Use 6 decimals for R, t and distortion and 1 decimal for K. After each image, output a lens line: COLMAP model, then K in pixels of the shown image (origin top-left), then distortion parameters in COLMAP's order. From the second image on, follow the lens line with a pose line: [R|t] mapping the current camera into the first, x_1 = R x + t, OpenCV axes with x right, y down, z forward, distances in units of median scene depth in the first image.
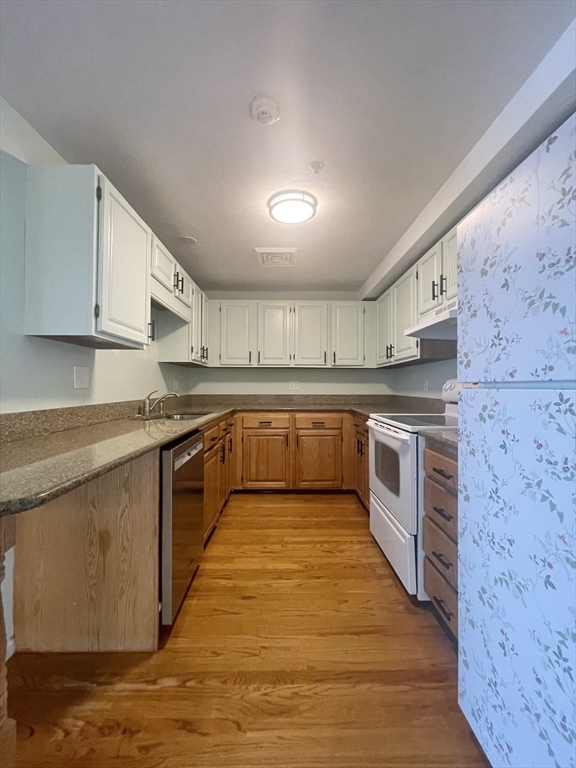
lens RADIAL K [[308.7, 0, 288.1], [0, 308.7, 380.8], [0, 0, 1]] dist [0.002967, -0.001185]
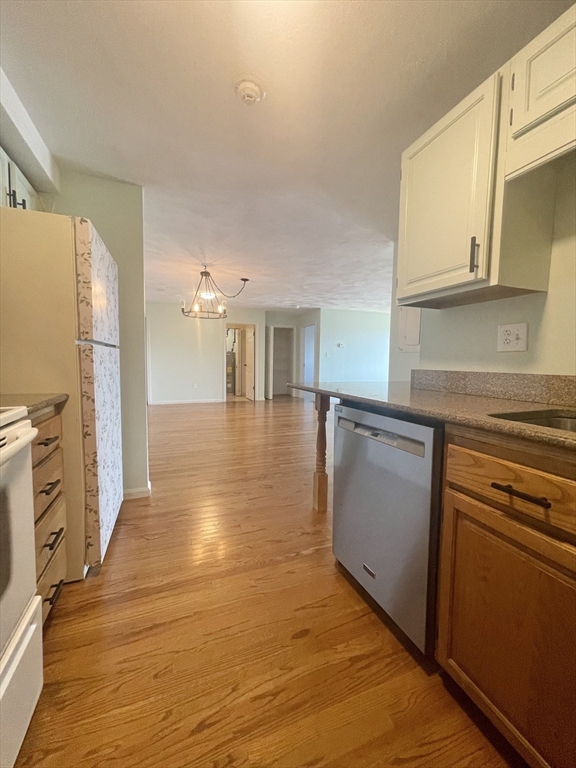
lens RADIAL K [[308.7, 0, 289.0], [0, 308.7, 383.5], [0, 0, 1]] dist [0.002967, -0.001185]
pose [[-0.933160, 0.016353, -0.359089, 0.177164], [-0.006216, 0.998081, 0.061606, 0.077563], [0.359408, 0.059721, -0.931268, 1.932495]]
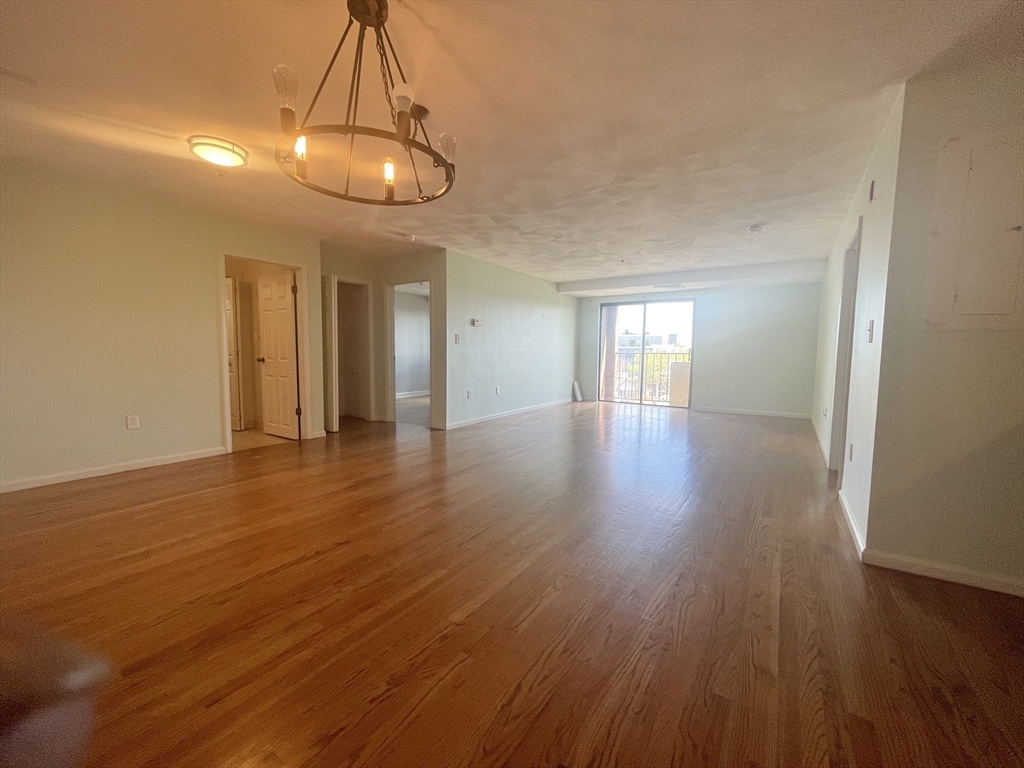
lens RADIAL K [[411.5, 0, 509.1], [0, 411.5, 385.1], [0, 0, 1]] dist [0.002967, -0.001185]
pose [[-0.566948, 0.059279, -0.821618, 0.534060], [0.001676, 0.997488, 0.070811, 0.064420], [0.823752, 0.038770, -0.565623, -0.311402]]
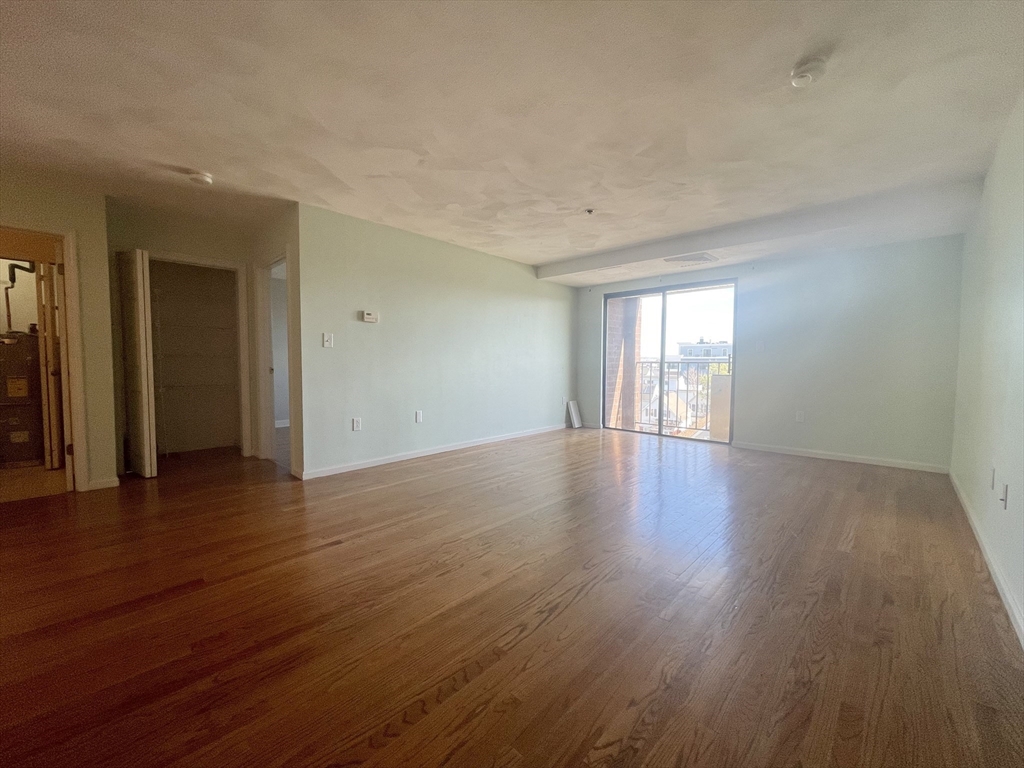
lens RADIAL K [[411.5, 0, 507.8], [0, 411.5, 385.7], [0, 0, 1]] dist [0.002967, -0.001185]
pose [[-0.695941, 0.034562, -0.717267, -1.348891], [0.005431, 0.999066, 0.042871, 0.079931], [0.718079, 0.025940, -0.695478, -0.325266]]
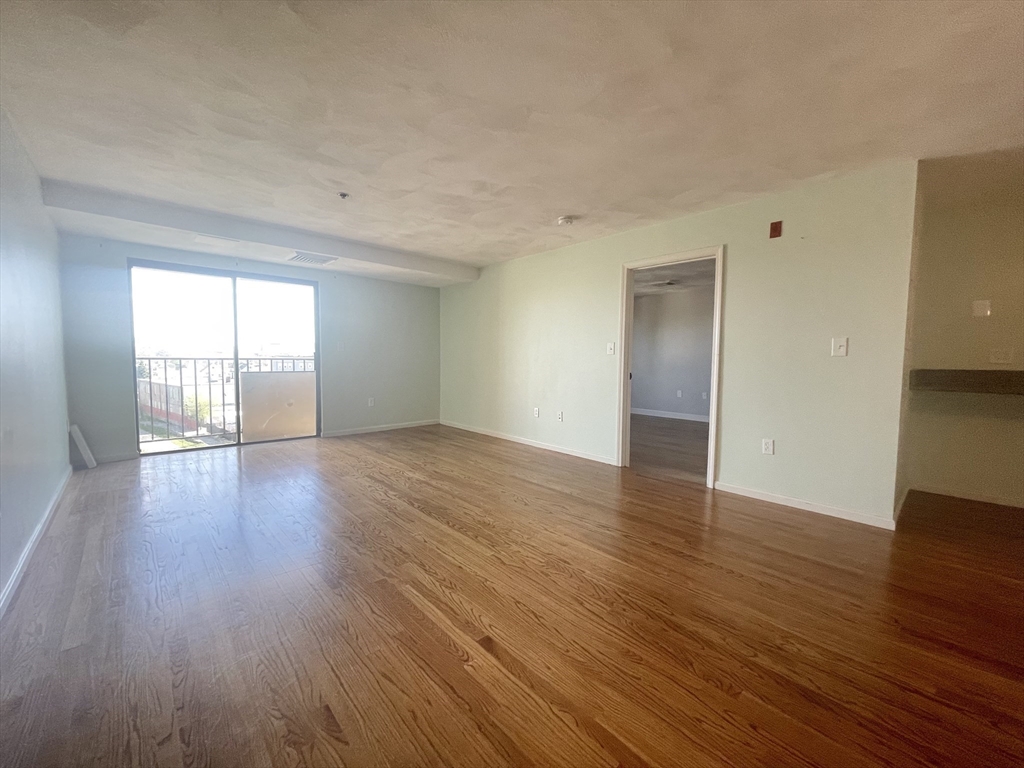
lens RADIAL K [[411.5, 0, 511.5], [0, 411.5, 385.6], [0, 0, 1]] dist [0.002967, -0.001185]
pose [[0.664962, 0.053689, -0.744945, -1.193253], [0.004129, 0.997133, 0.075551, -0.002710], [0.746866, -0.053315, 0.662834, -2.617733]]
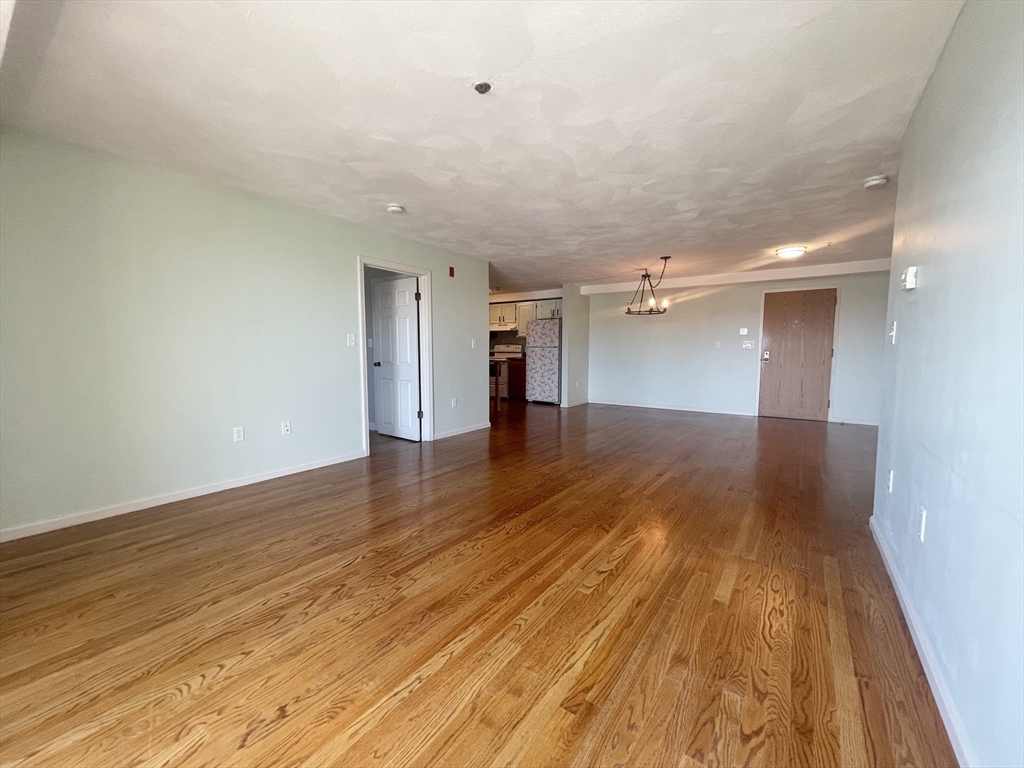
lens RADIAL K [[411.5, 0, 509.8], [0, 411.5, 384.1], [0, 0, 1]] dist [0.002967, -0.001185]
pose [[0.595461, -0.069809, 0.800346, -4.654966], [-0.014444, 0.995126, 0.097544, -0.034152], [-0.803255, -0.069644, 0.591550, -2.702817]]
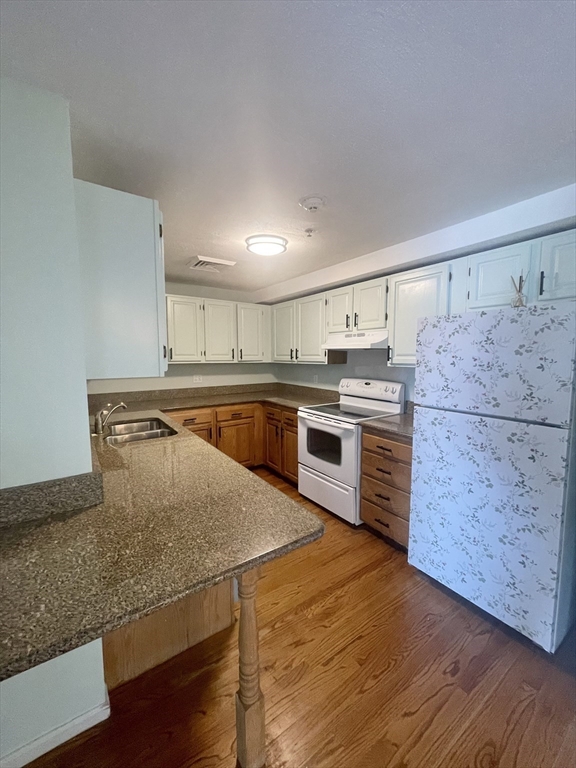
lens RADIAL K [[308.7, 0, 288.2], [0, 308.7, 380.5], [0, 0, 1]] dist [0.002967, -0.001185]
pose [[0.826931, -0.049249, 0.560142, -0.852272], [-0.009104, 0.994854, 0.100909, -0.236420], [-0.562229, -0.088544, 0.822228, -0.076380]]
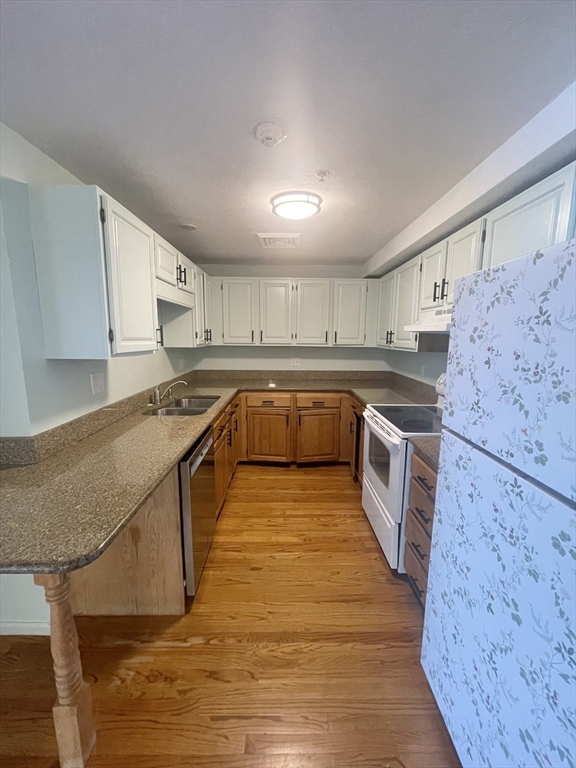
lens RADIAL K [[308.7, 0, 288.3], [0, 308.7, 380.2], [0, 0, 1]] dist [0.002967, -0.001185]
pose [[0.999980, 0.006307, -0.000823, -0.009855], [-0.006088, 0.986513, 0.163571, -0.250652], [0.001843, -0.163563, 0.986531, -0.068102]]
